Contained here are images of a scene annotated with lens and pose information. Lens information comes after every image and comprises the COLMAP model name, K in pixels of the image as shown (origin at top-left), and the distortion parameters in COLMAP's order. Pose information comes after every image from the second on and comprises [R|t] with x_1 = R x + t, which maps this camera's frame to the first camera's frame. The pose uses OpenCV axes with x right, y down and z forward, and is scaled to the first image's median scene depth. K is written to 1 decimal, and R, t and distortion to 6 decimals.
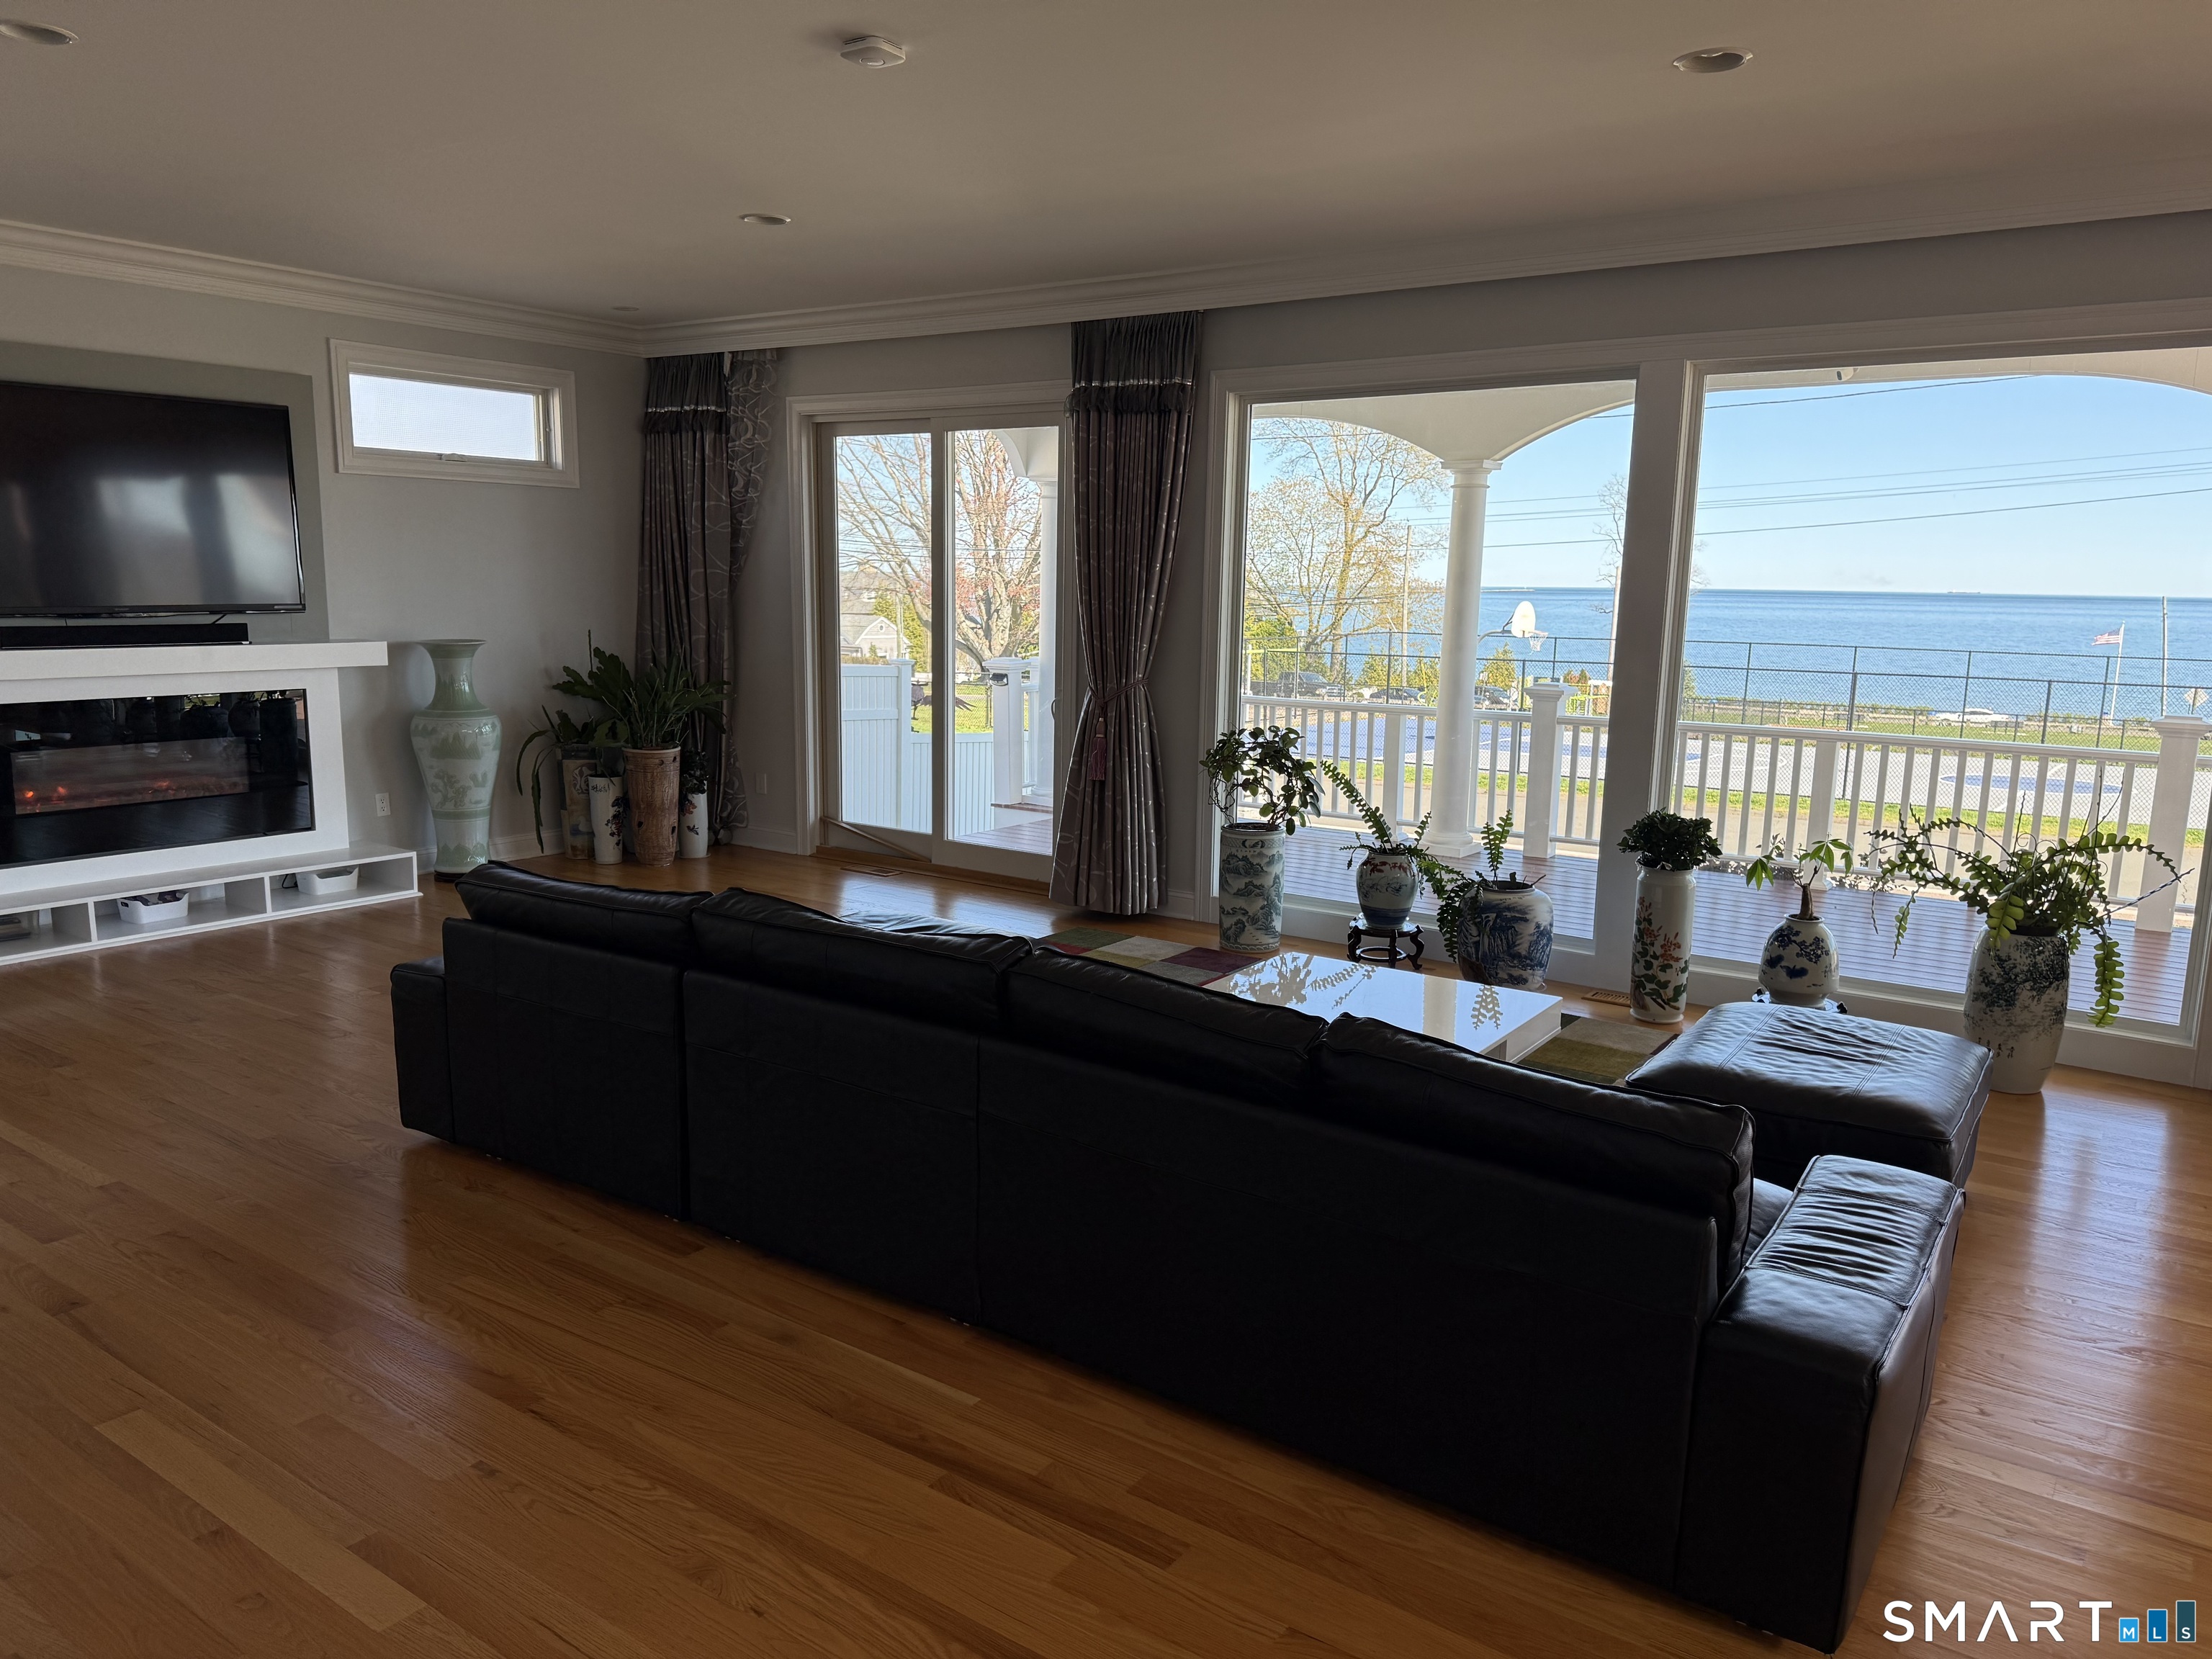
lens RADIAL K [[1535.9, 0, 1107.1], [0, 1535.9, 841.2], [0, 0, 1]] dist [0.110382, -0.169994]
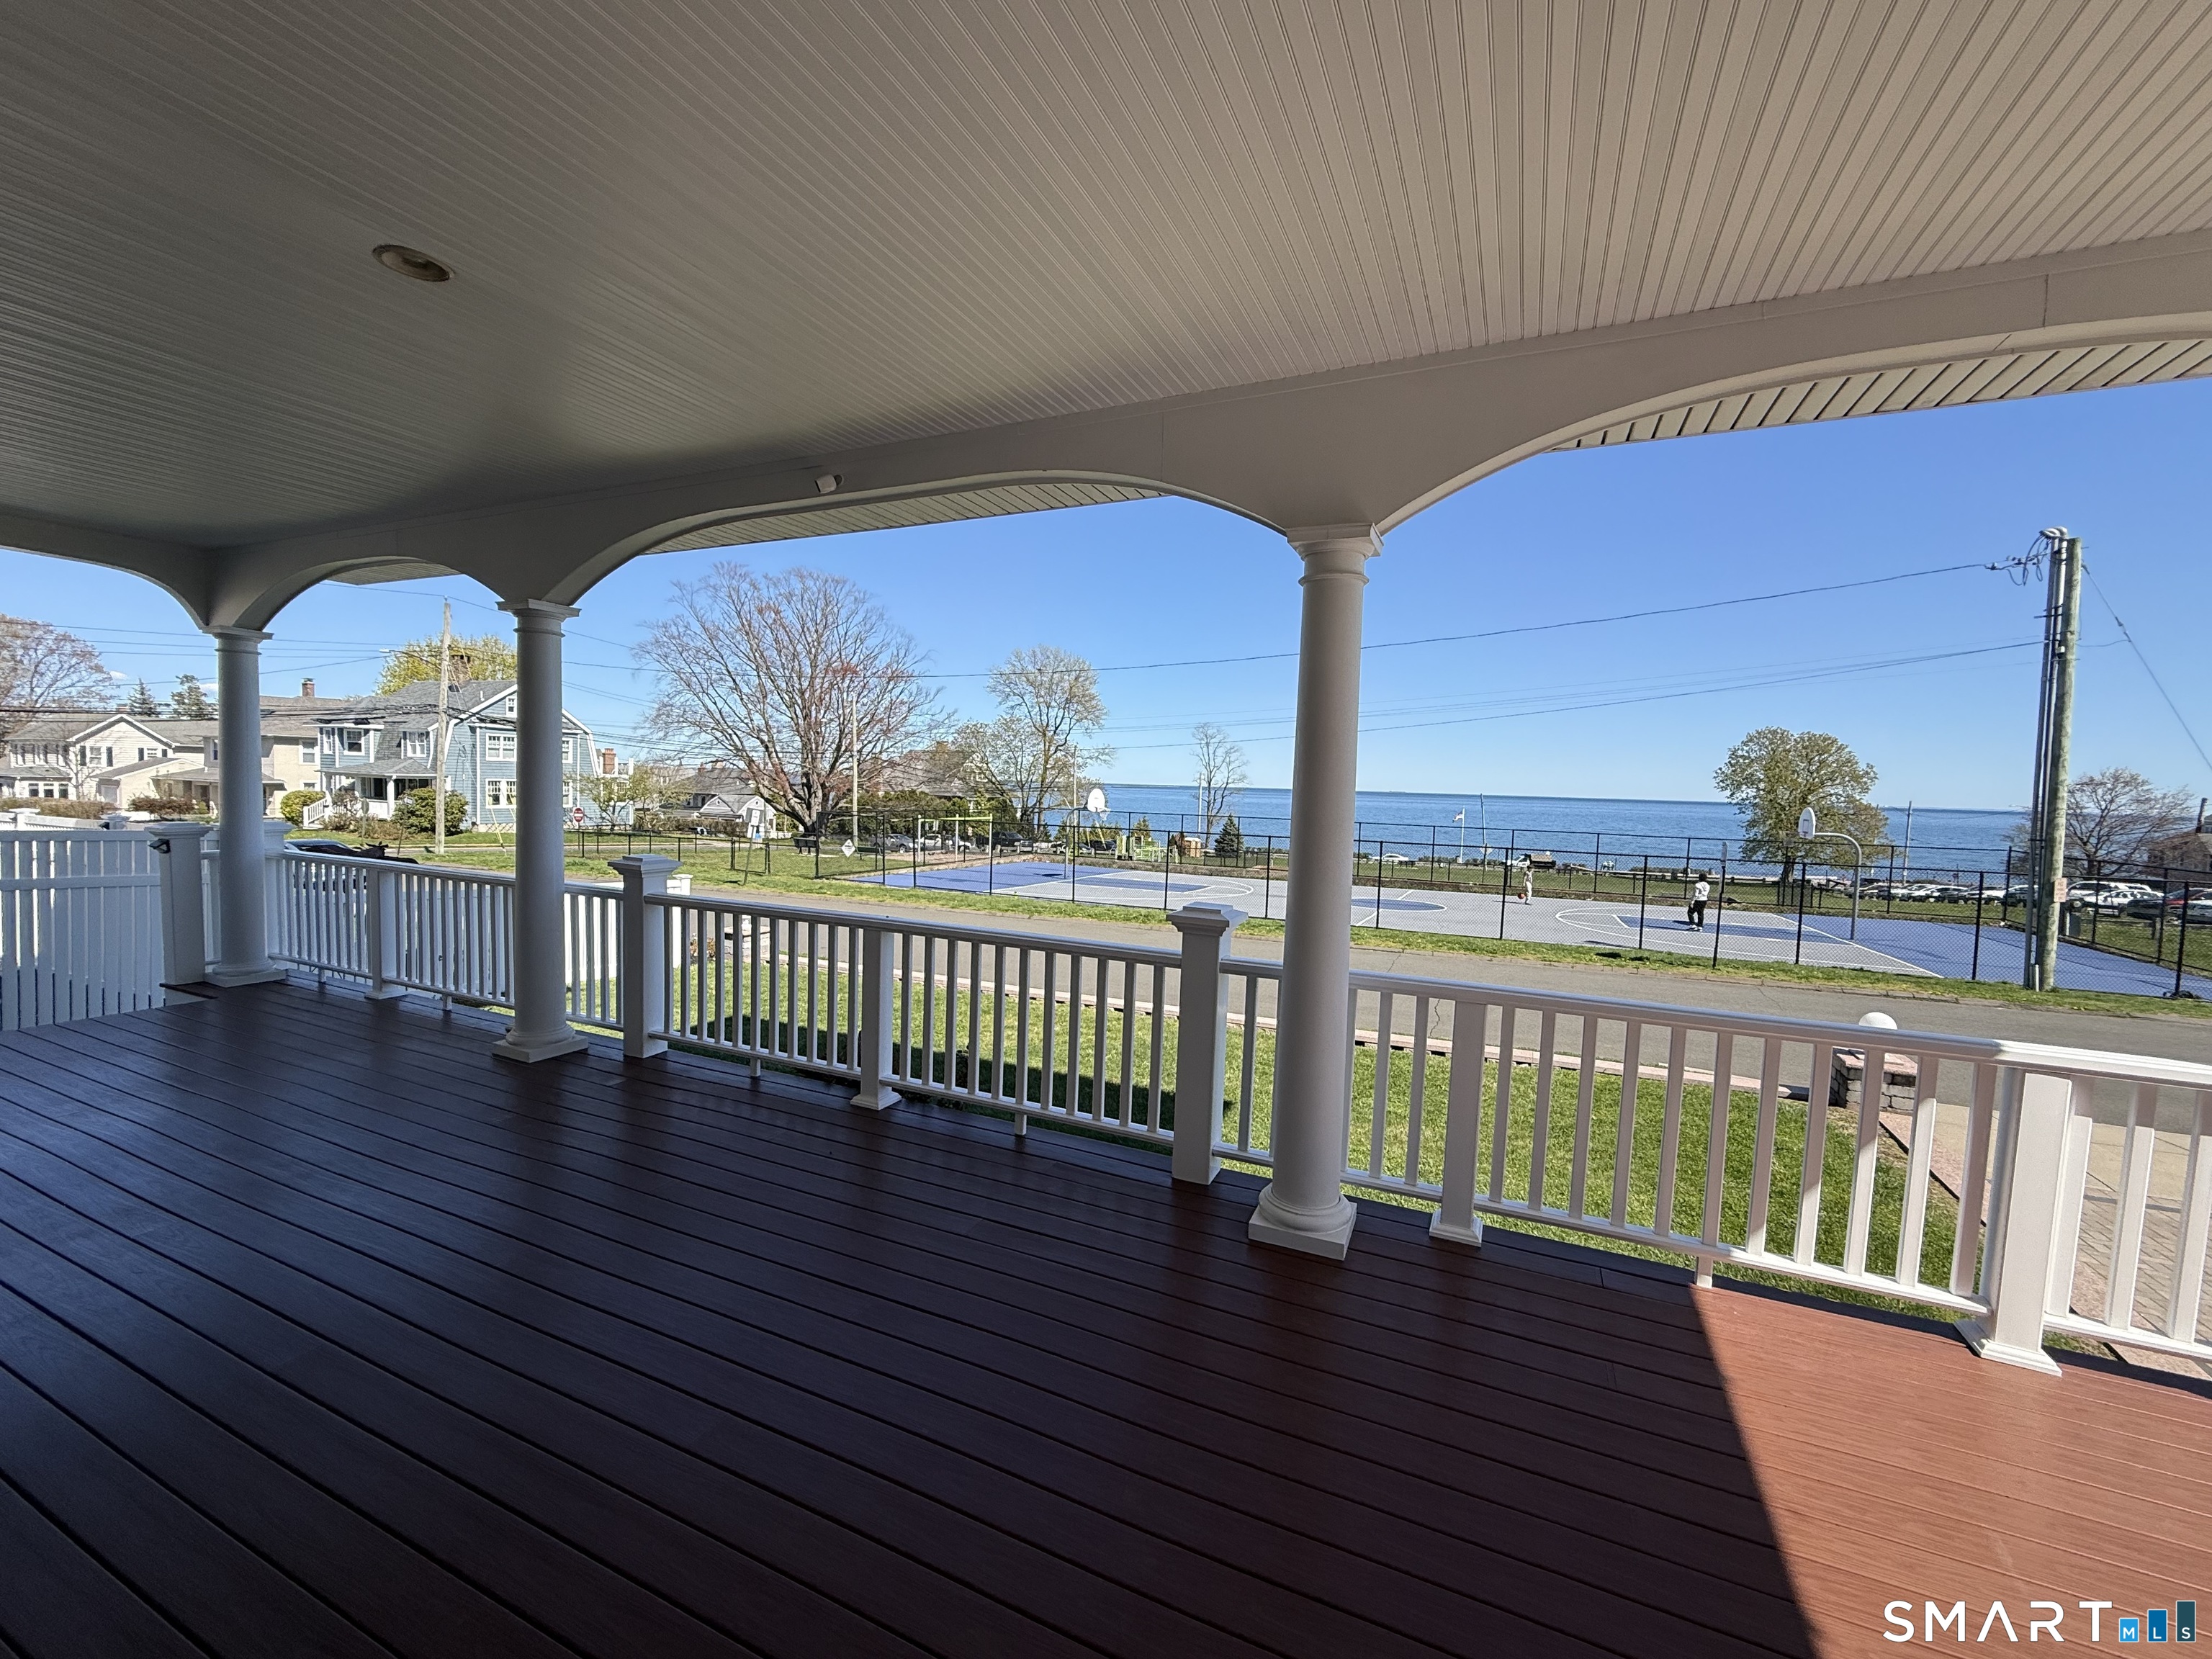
lens RADIAL K [[901.5, 0, 1106.0], [0, 901.5, 829.5], [0, 0, 1]] dist [-0.000016, 0.000054]
pose [[0.983113, 0.002540, 0.182979, 0.605668], [0.017775, 0.993850, -0.109295, -0.076011], [-0.182132, 0.110702, 0.977023, 0.605817]]
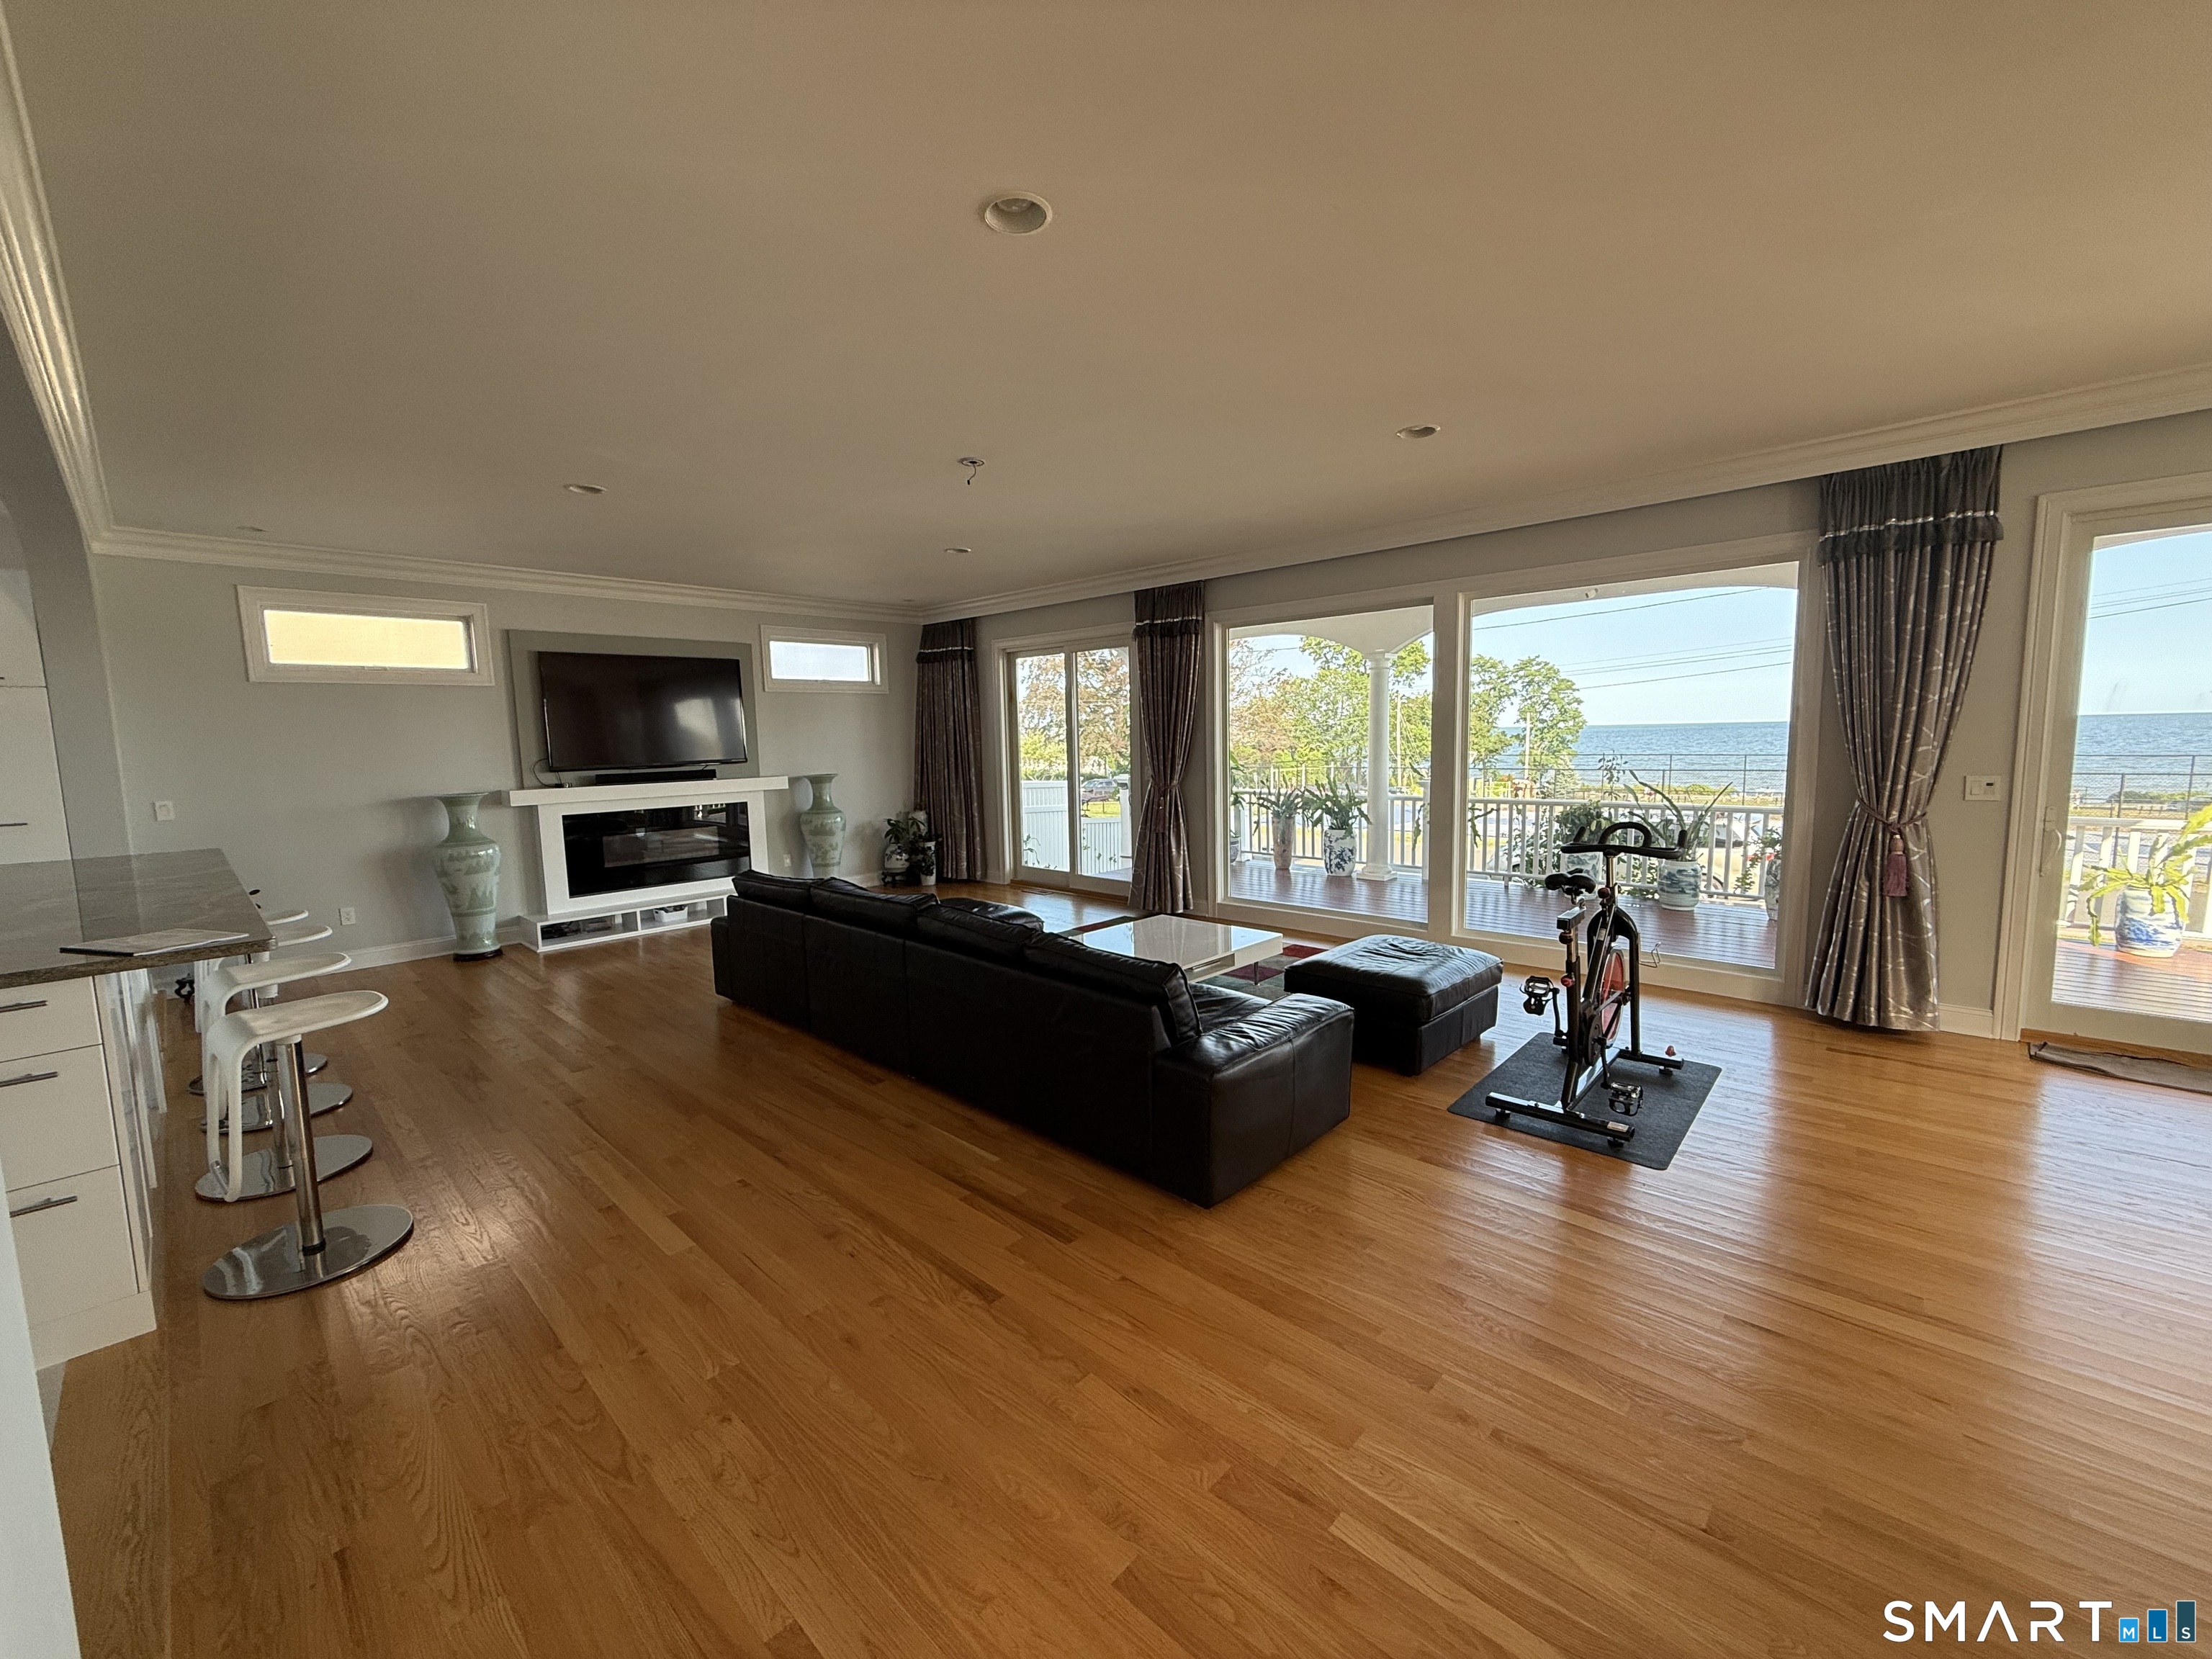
lens RADIAL K [[882.9, 0, 1103.4], [0, 882.9, 825.1], [0, 0, 1]] dist [-0.001262, 0.000192]
pose [[0.988725, -0.026358, -0.147407, 0.086948], [0.016283, 0.997474, -0.069145, 0.015079], [0.148857, 0.065965, 0.986656, -0.020988]]
